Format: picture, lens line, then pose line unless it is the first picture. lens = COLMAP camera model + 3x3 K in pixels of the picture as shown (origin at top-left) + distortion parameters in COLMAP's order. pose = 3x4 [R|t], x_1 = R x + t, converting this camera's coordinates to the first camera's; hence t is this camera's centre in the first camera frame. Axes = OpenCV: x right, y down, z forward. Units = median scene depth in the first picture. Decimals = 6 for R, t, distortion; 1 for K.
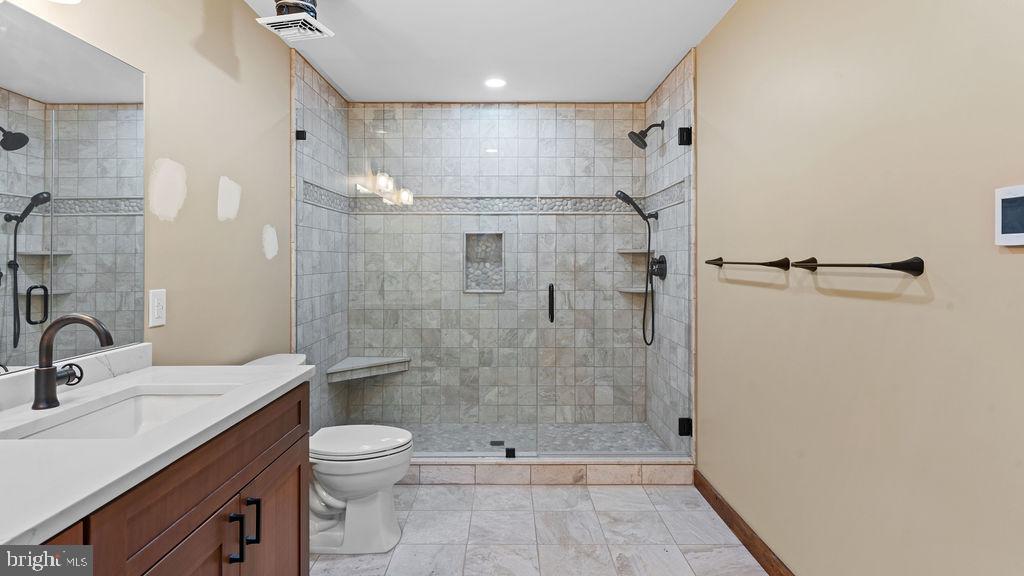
lens RADIAL K [[510.1, 0, 509.8], [0, 510.1, 266.7], [0, 0, 1]] dist [0.004437, -0.000889]
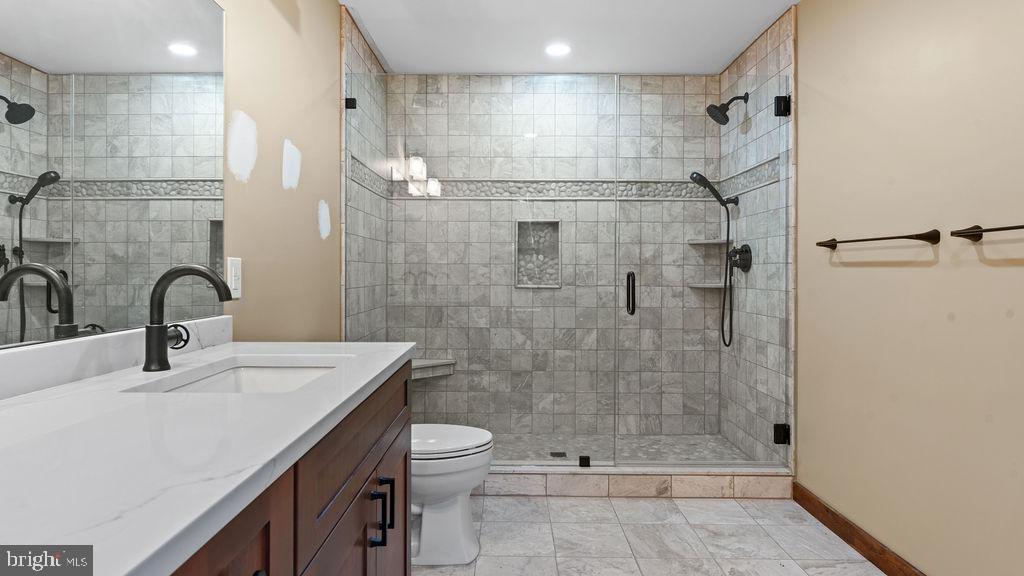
lens RADIAL K [[567.2, 0, 514.2], [0, 567.2, 278.8], [0, 0, 1]] dist [0.005481, 0.002487]
pose [[0.999963, 0.004872, -0.007150, -0.098118], [-0.004862, 0.999987, 0.001412, 0.038830], [0.007157, -0.001378, 0.999973, 0.009248]]
